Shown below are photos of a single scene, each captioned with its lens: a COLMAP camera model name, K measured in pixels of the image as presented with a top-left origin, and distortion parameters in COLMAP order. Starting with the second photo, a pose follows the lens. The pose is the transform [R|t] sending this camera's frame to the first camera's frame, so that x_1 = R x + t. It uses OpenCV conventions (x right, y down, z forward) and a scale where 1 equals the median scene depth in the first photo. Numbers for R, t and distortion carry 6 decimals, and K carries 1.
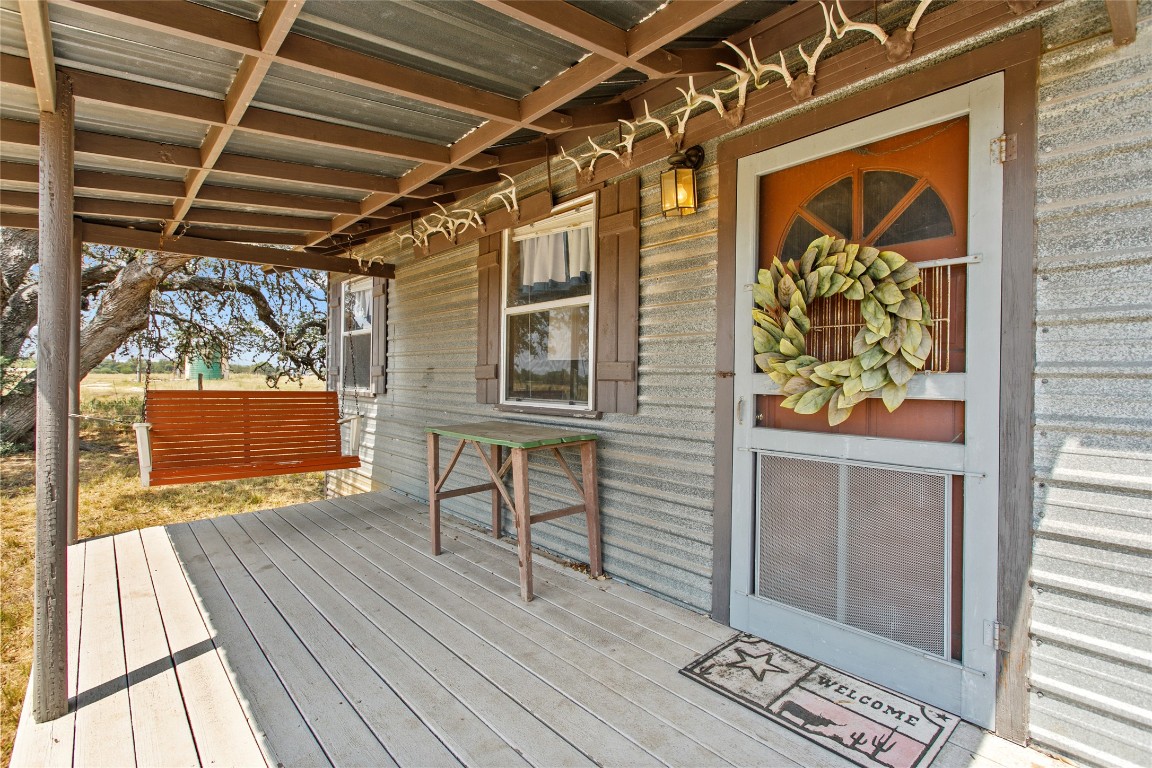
lens RADIAL K [[539.1, 0, 566.6], [0, 539.1, 380.6], [0, 0, 1]] dist [0.003023, 0.000371]
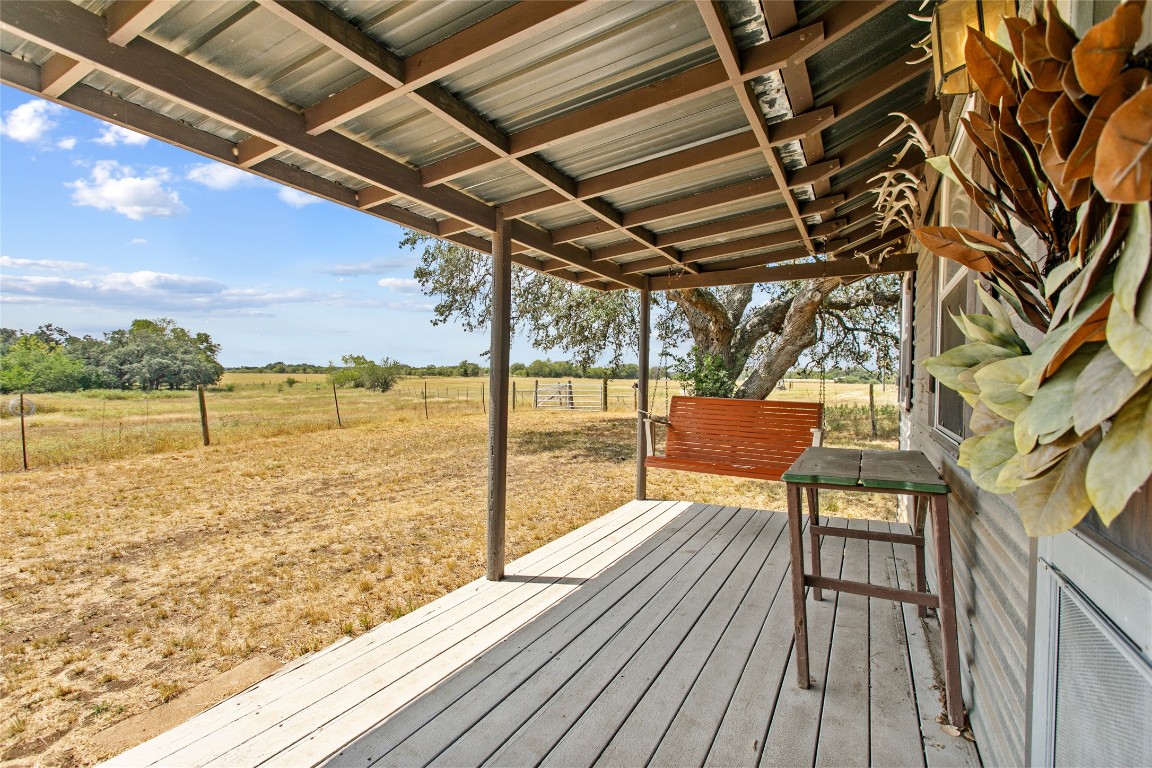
lens RADIAL K [[539.1, 0, 566.6], [0, 539.1, 380.6], [0, 0, 1]] dist [0.003023, 0.000371]
pose [[0.339756, 0.001006, -0.940513, 0.534364], [-0.020020, 0.999781, -0.006163, -0.008600], [0.940300, 0.020923, 0.339702, 0.431387]]
